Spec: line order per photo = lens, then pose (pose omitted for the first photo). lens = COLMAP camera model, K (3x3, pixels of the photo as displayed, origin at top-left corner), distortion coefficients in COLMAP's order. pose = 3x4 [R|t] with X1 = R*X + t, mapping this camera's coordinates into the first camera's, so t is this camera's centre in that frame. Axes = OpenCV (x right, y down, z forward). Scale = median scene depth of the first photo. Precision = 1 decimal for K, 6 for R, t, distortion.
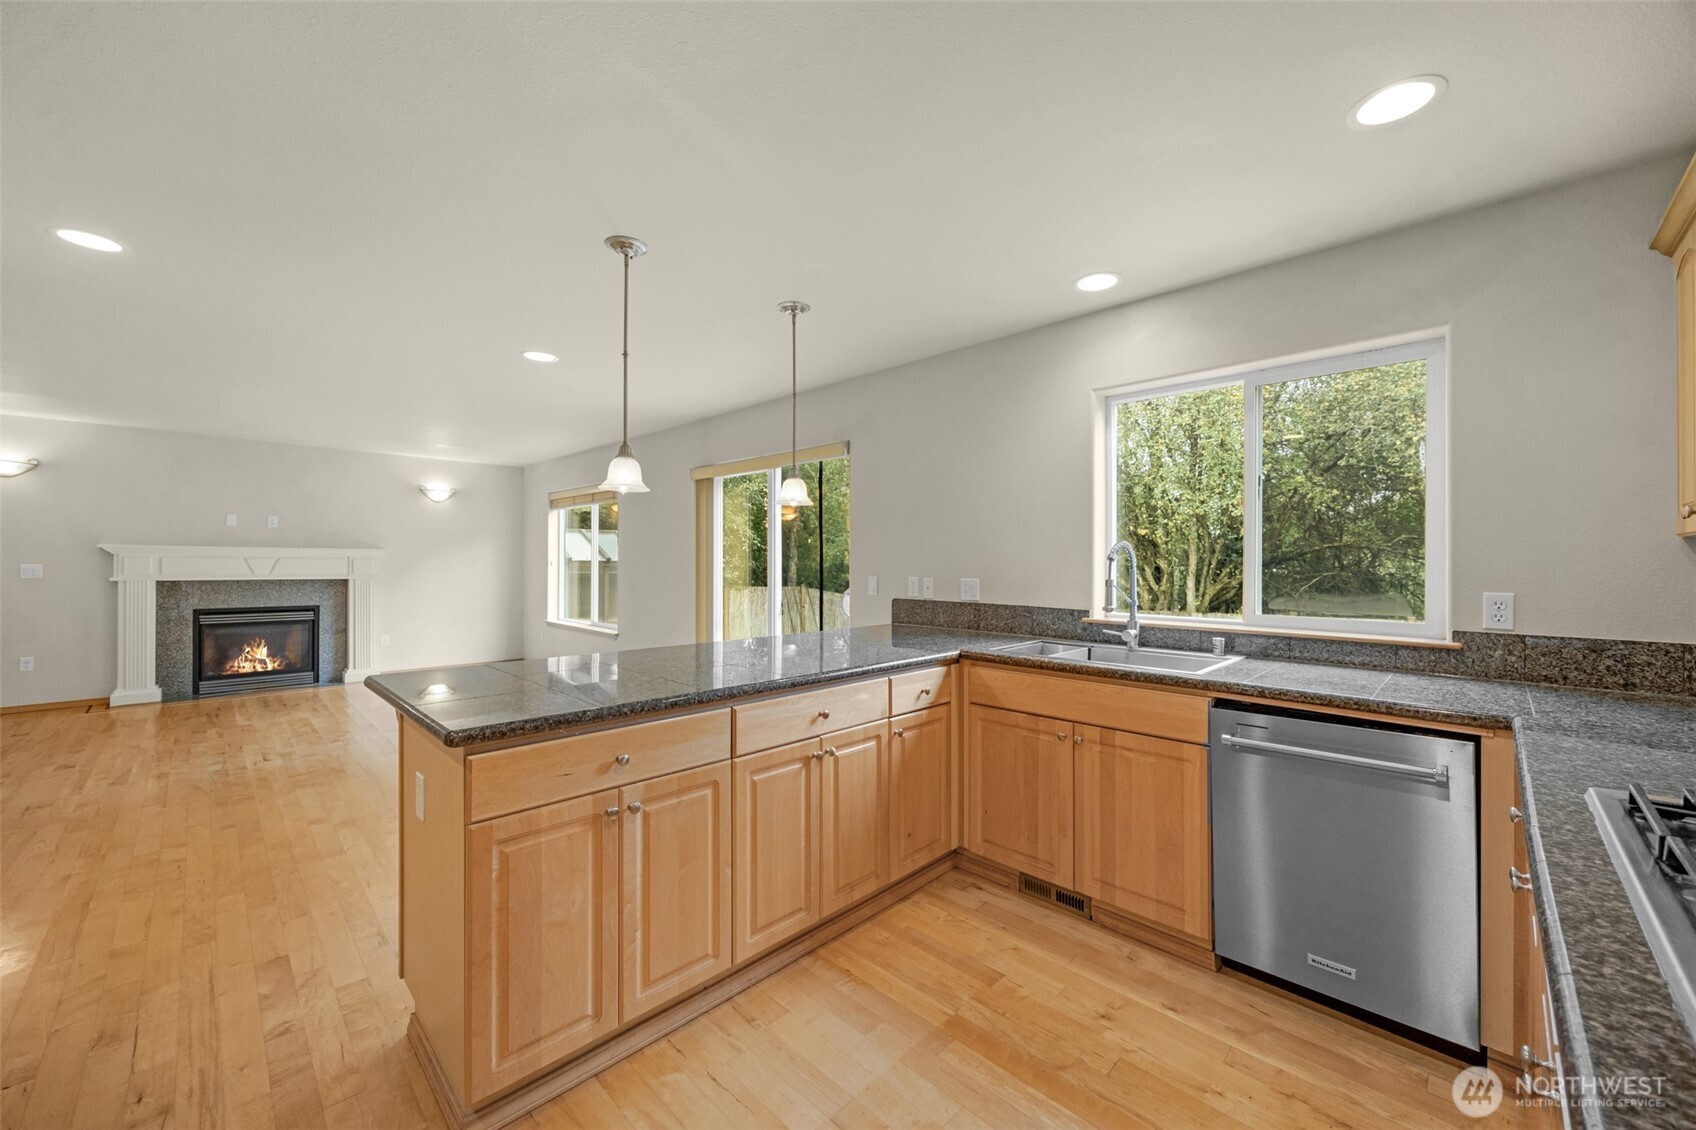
lens RADIAL K [[657.7, 0, 864.5], [0, 657.7, 563.4], [0, 0, 1]] dist [-0.000973, -0.000901]
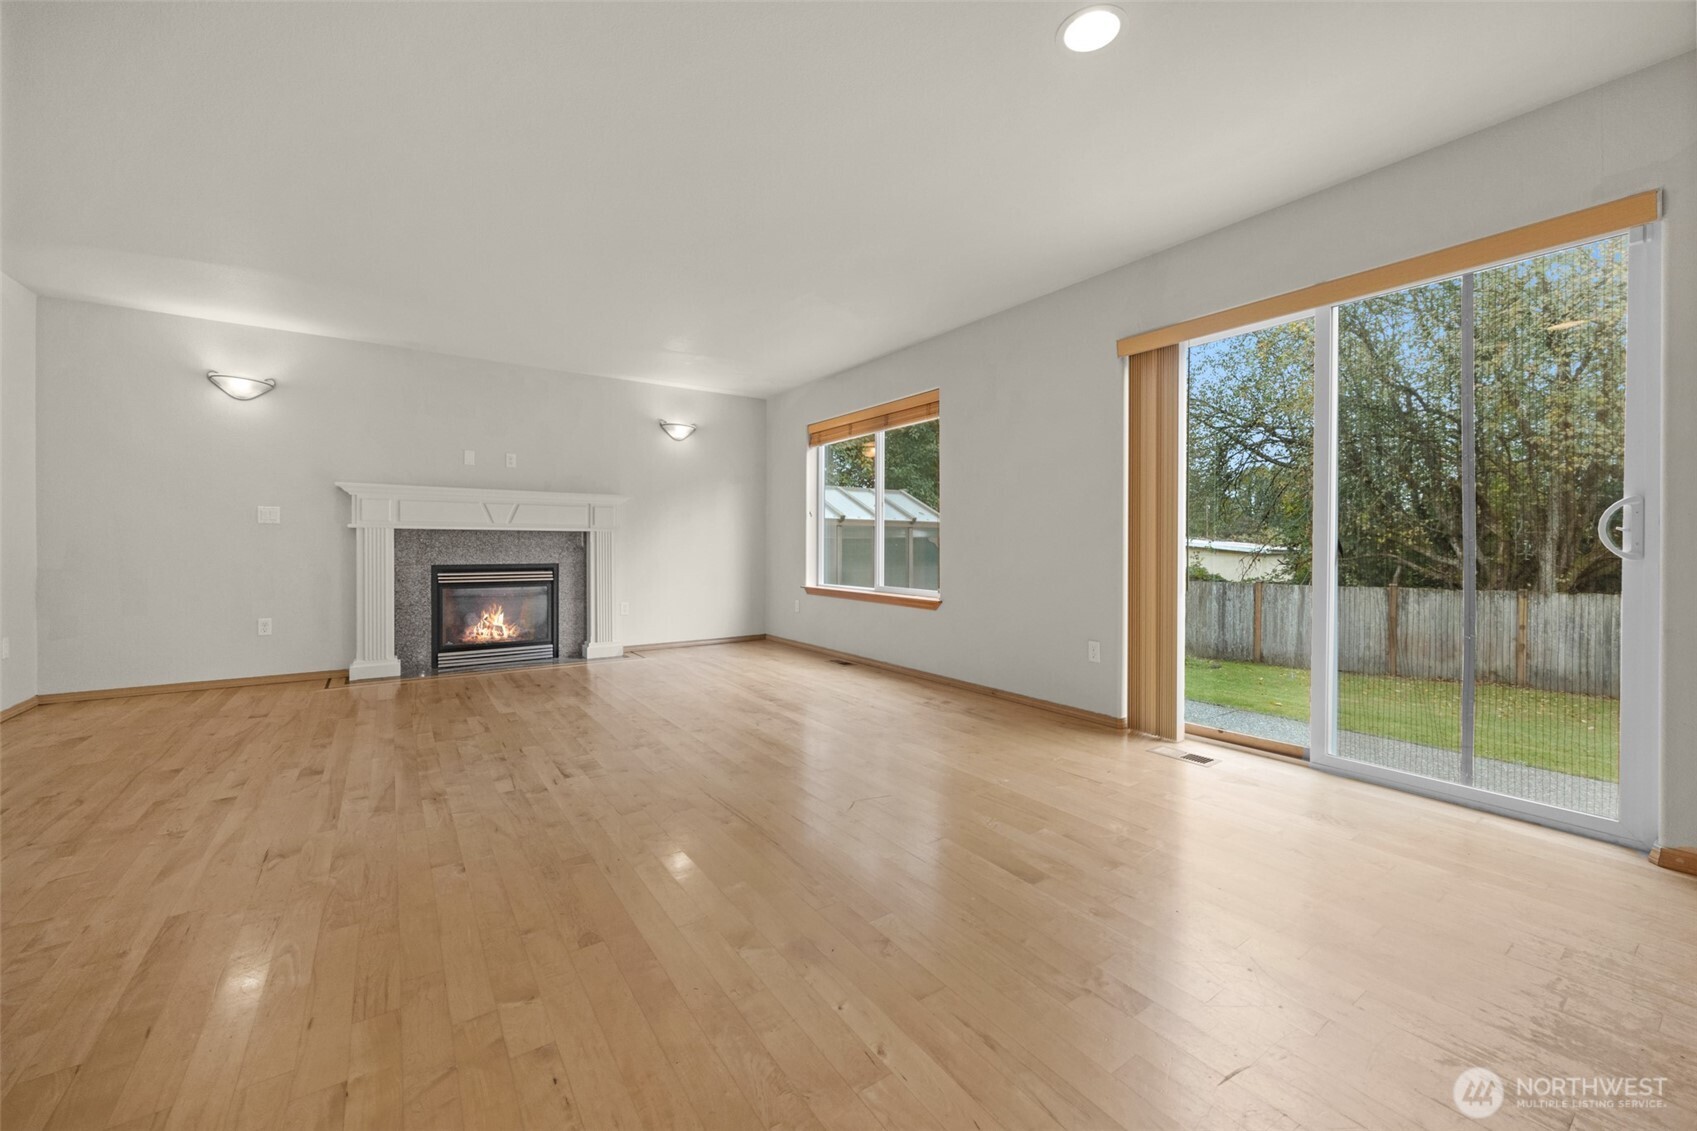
lens RADIAL K [[658.1, 0, 841.9], [0, 658.1, 551.8], [0, 0, 1]] dist [-0.000973, -0.000901]
pose [[0.982555, -0.003457, -0.185940, -0.361187], [0.004486, 0.999977, 0.005113, 0.051320], [0.185919, -0.005858, 0.982548, 0.283592]]
